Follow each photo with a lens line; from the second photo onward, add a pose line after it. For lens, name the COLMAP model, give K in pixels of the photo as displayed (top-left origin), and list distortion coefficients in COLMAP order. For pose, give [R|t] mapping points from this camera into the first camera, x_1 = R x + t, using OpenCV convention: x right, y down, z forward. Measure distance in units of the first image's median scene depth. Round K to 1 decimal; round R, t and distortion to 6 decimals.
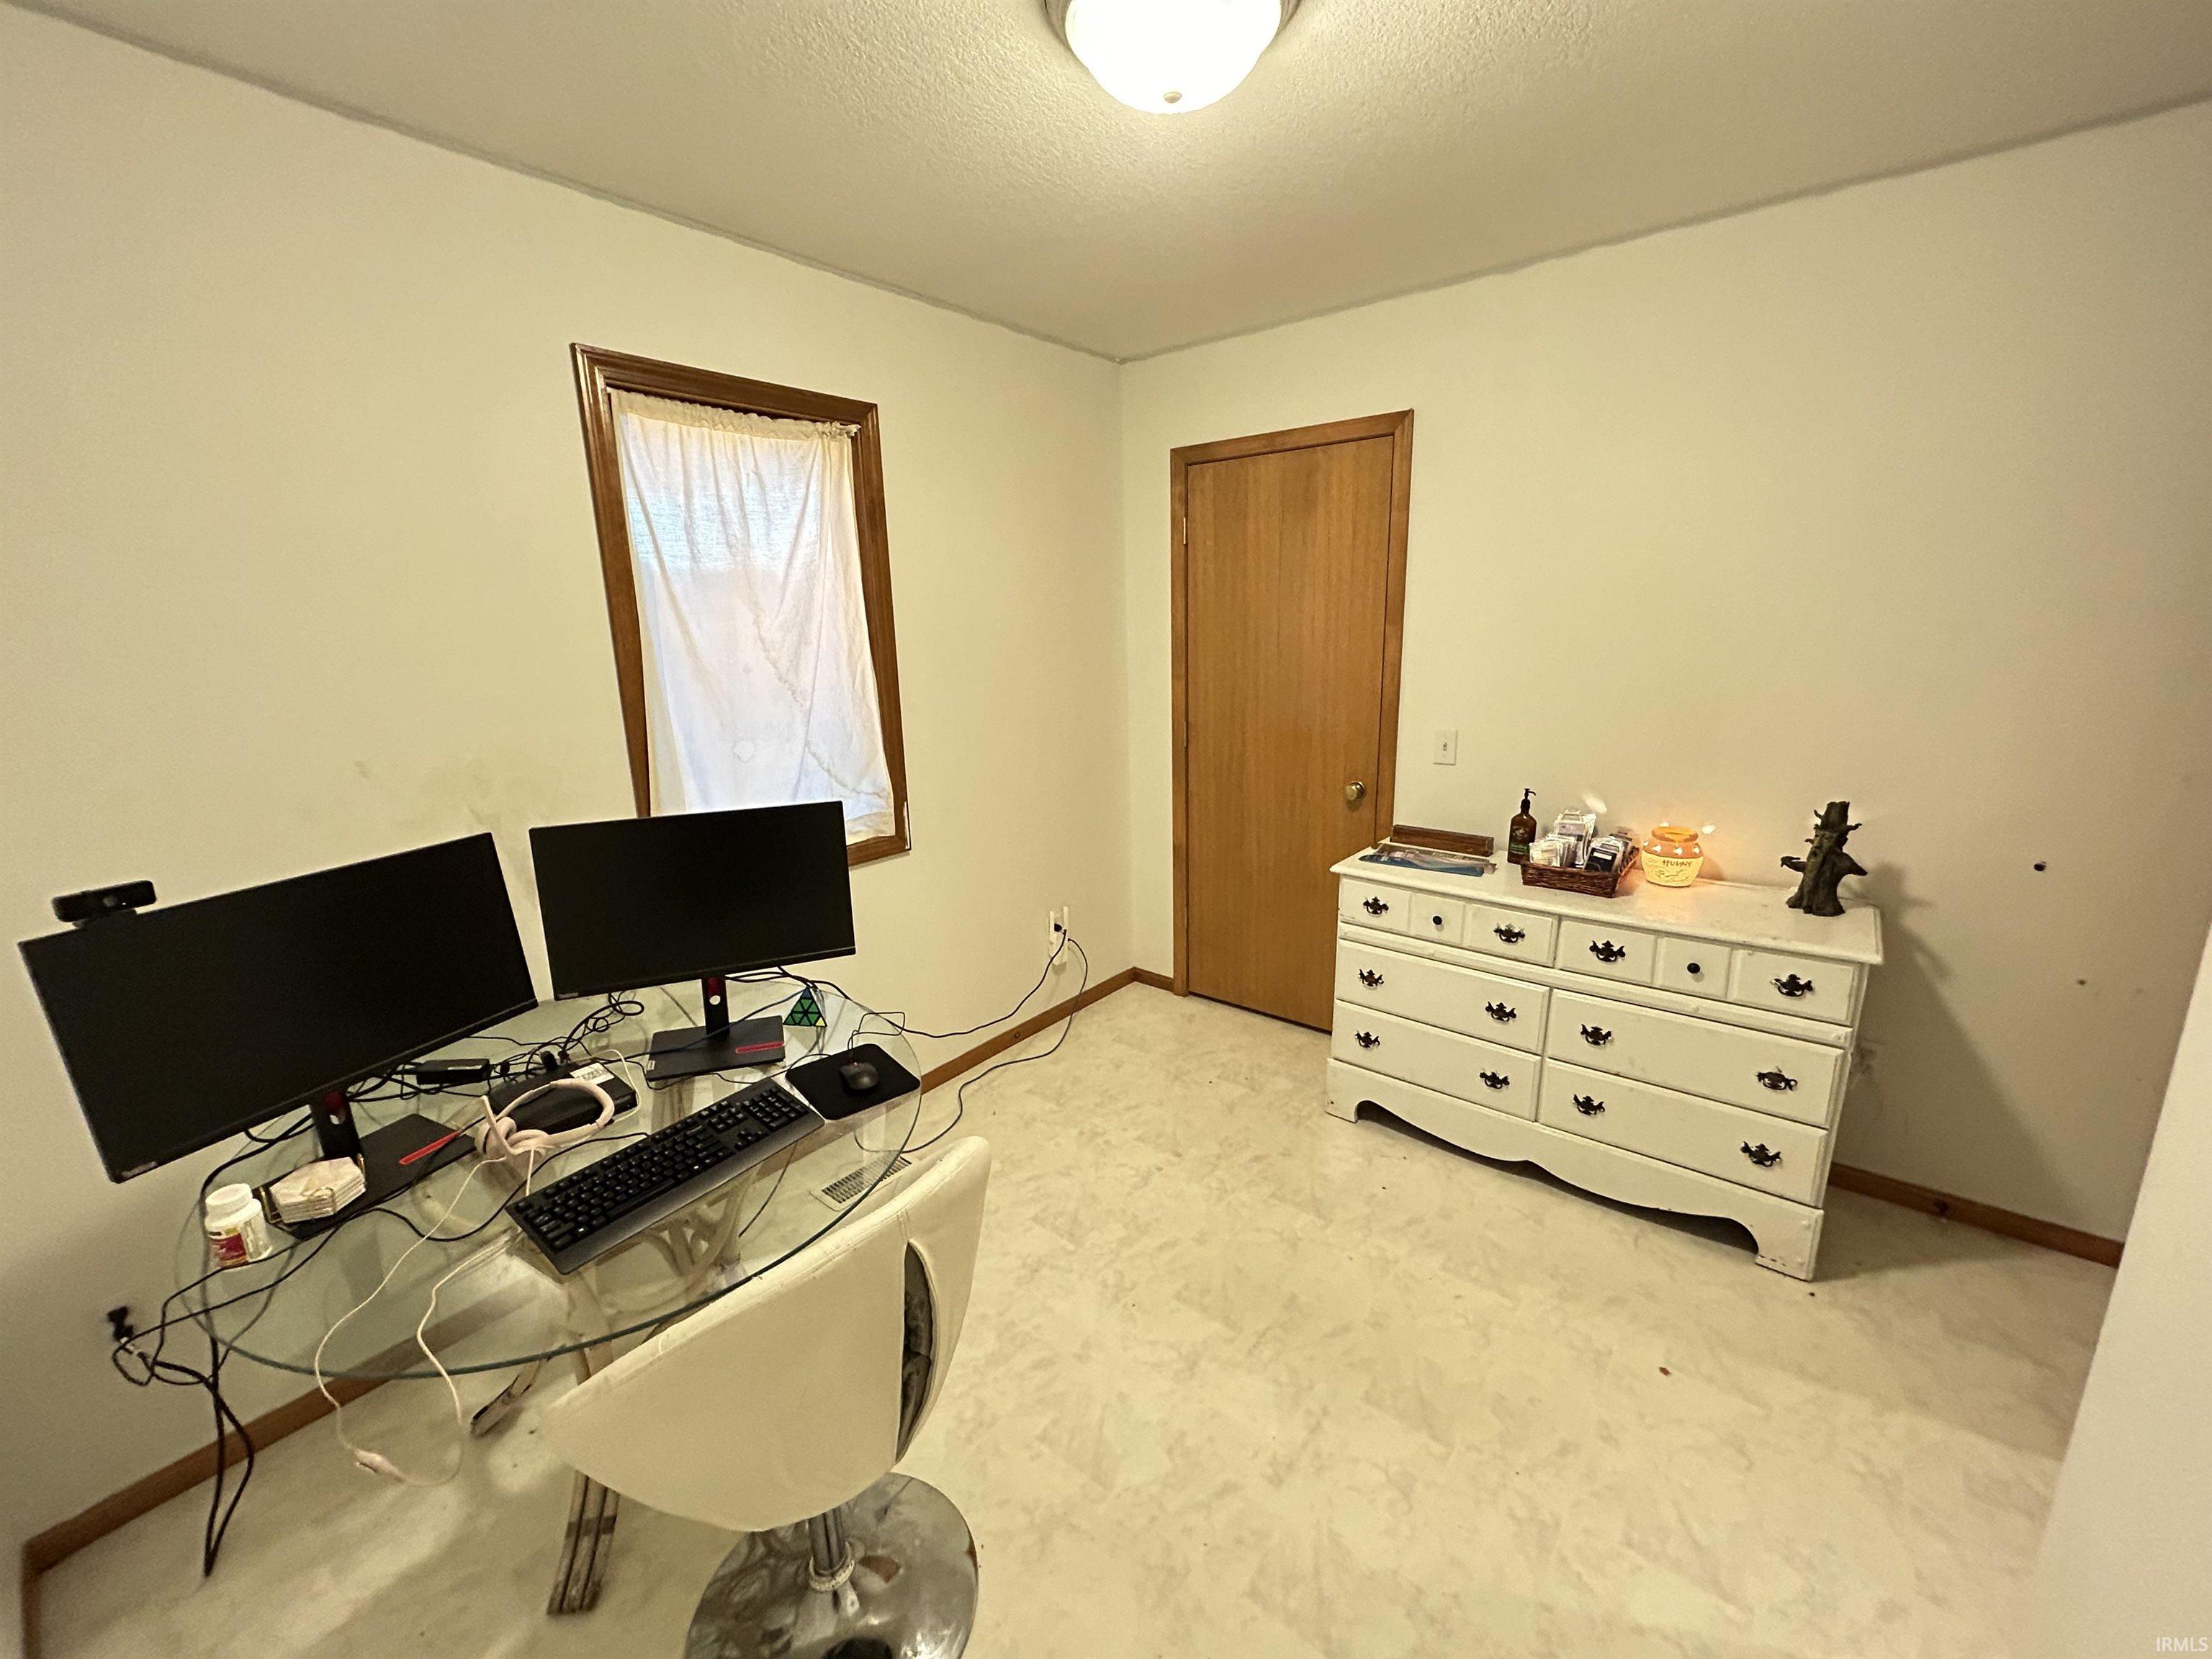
lens RADIAL K [[886.9, 0, 1100.0], [0, 886.9, 831.3], [0, 0, 1]] dist [-0.000815, 0.000181]
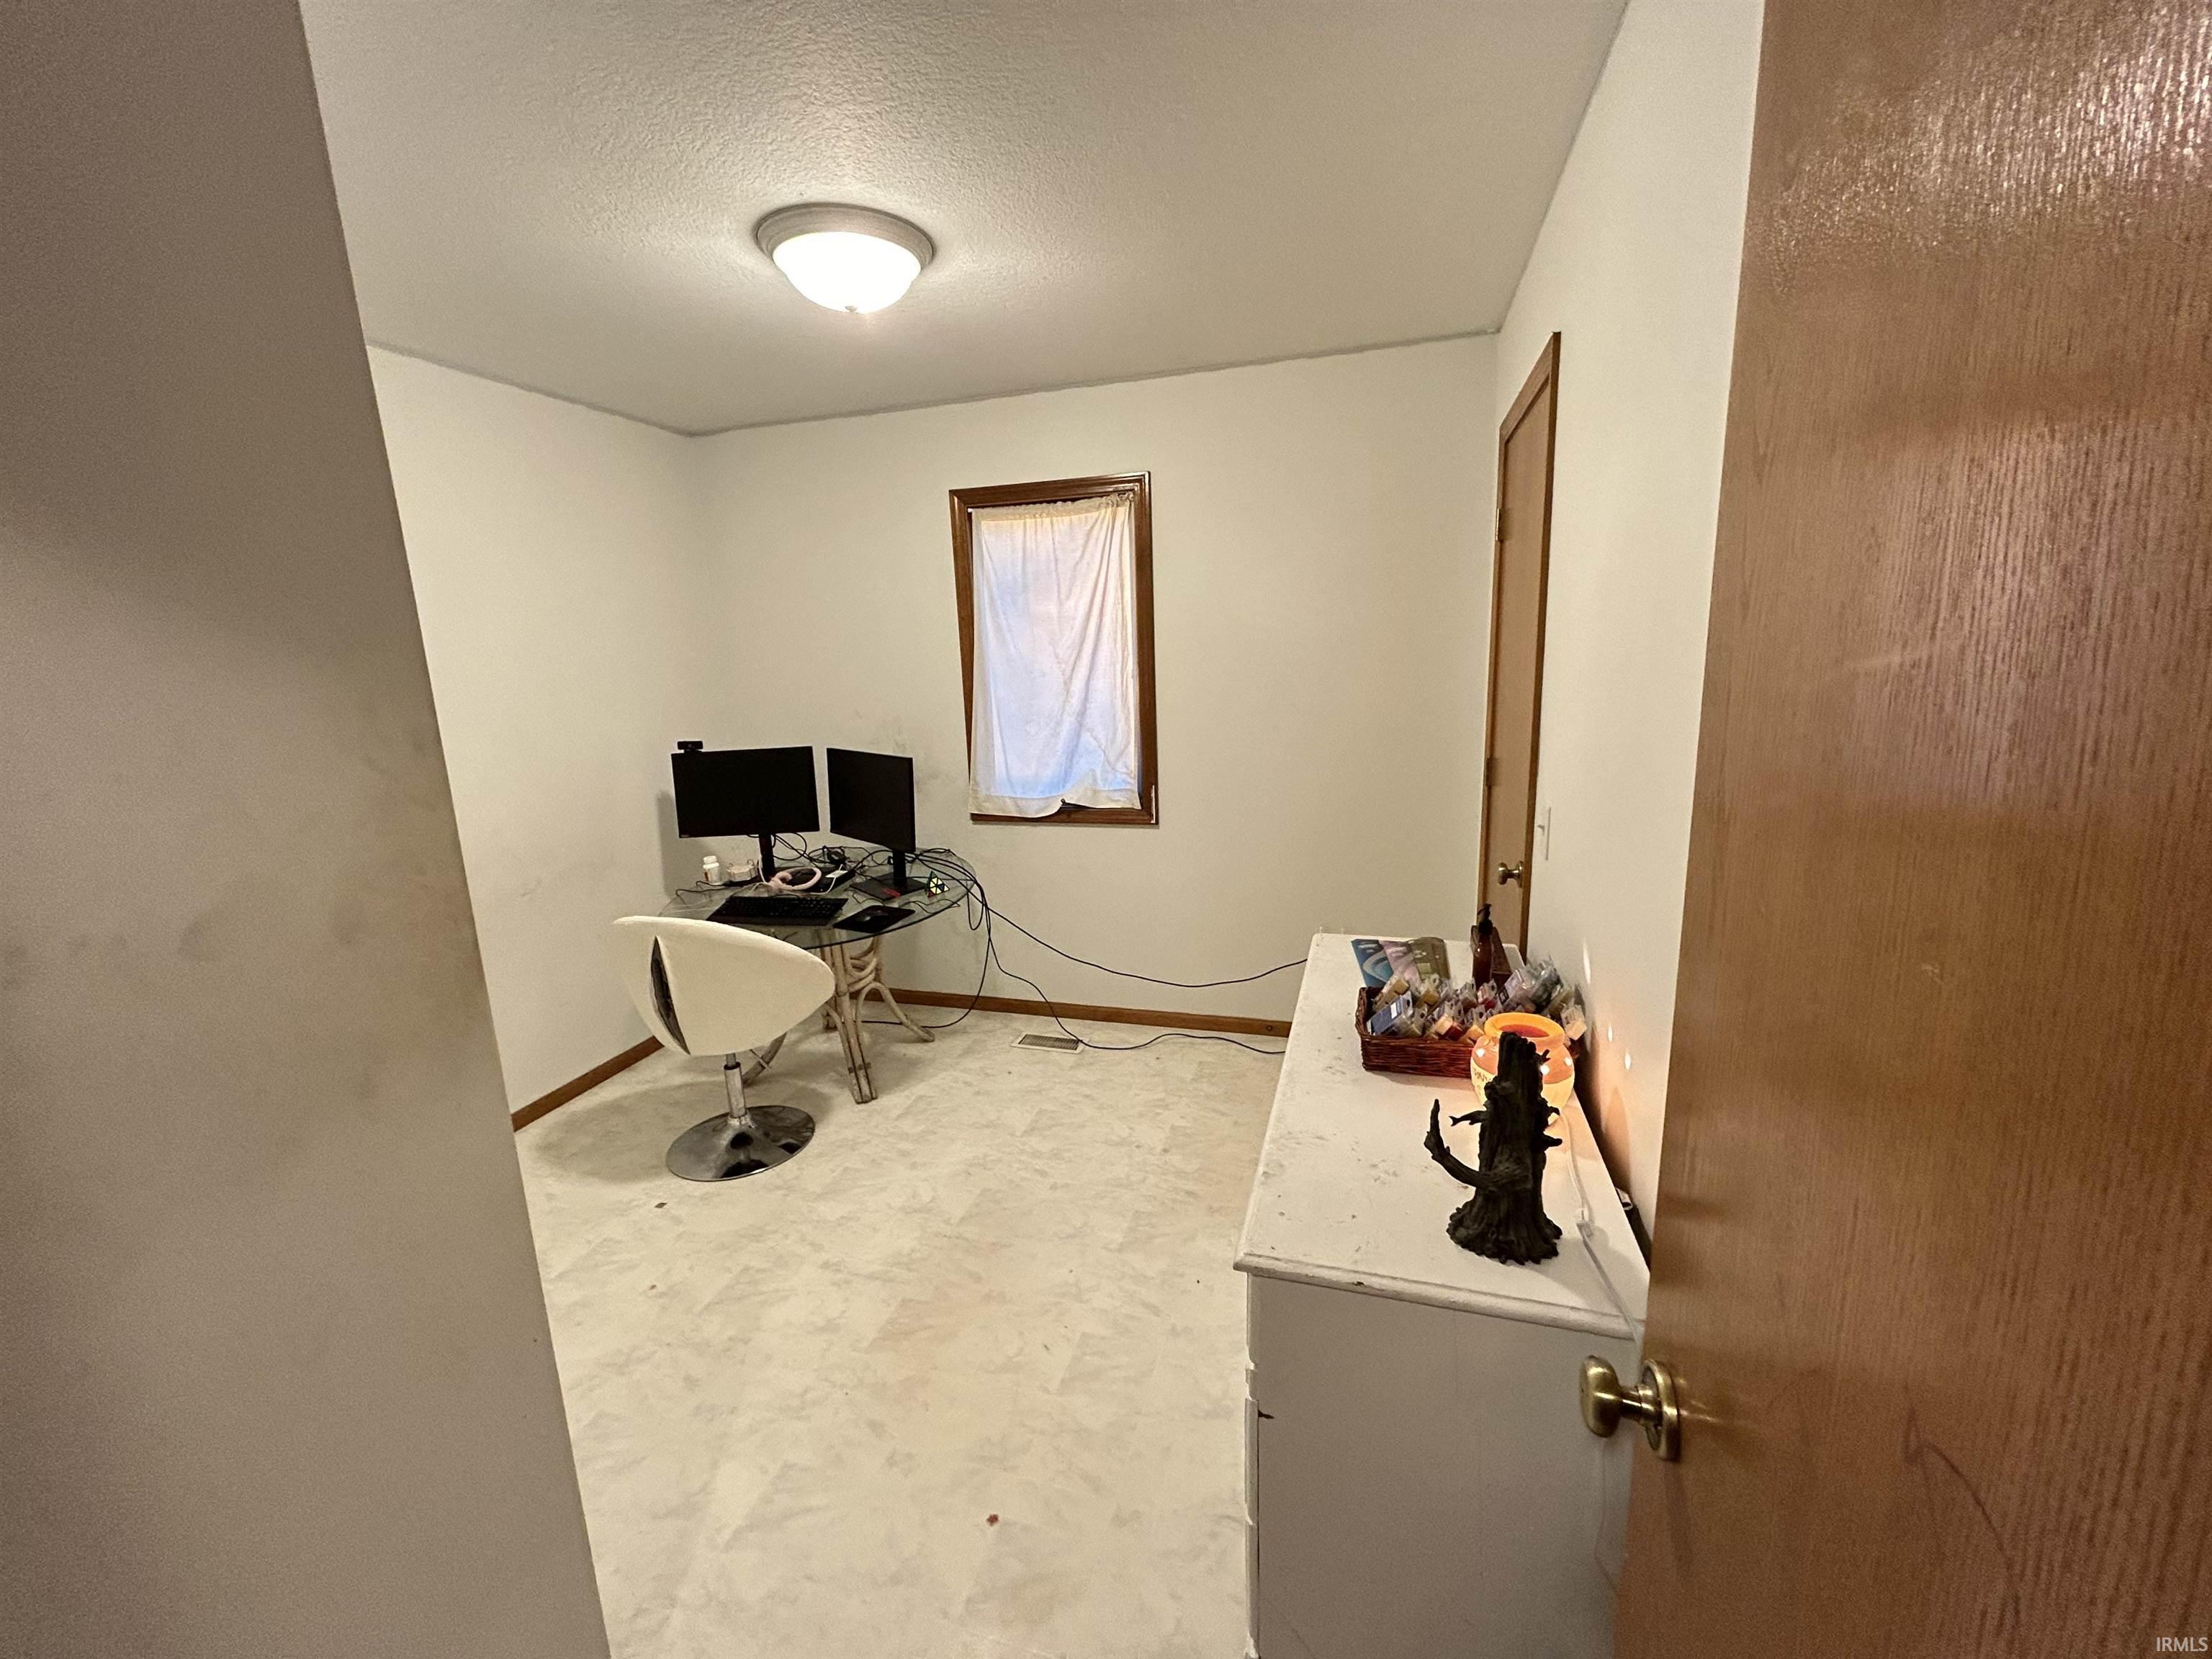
lens RADIAL K [[886.9, 0, 1106.3], [0, 886.9, 829.5], [0, 0, 1]] dist [-0.000815, 0.000181]
pose [[0.378871, 0.198682, -0.903871, 1.474165], [-0.186400, 0.973050, 0.135756, -0.212859], [0.906483, 0.117048, 0.405694, 0.735787]]
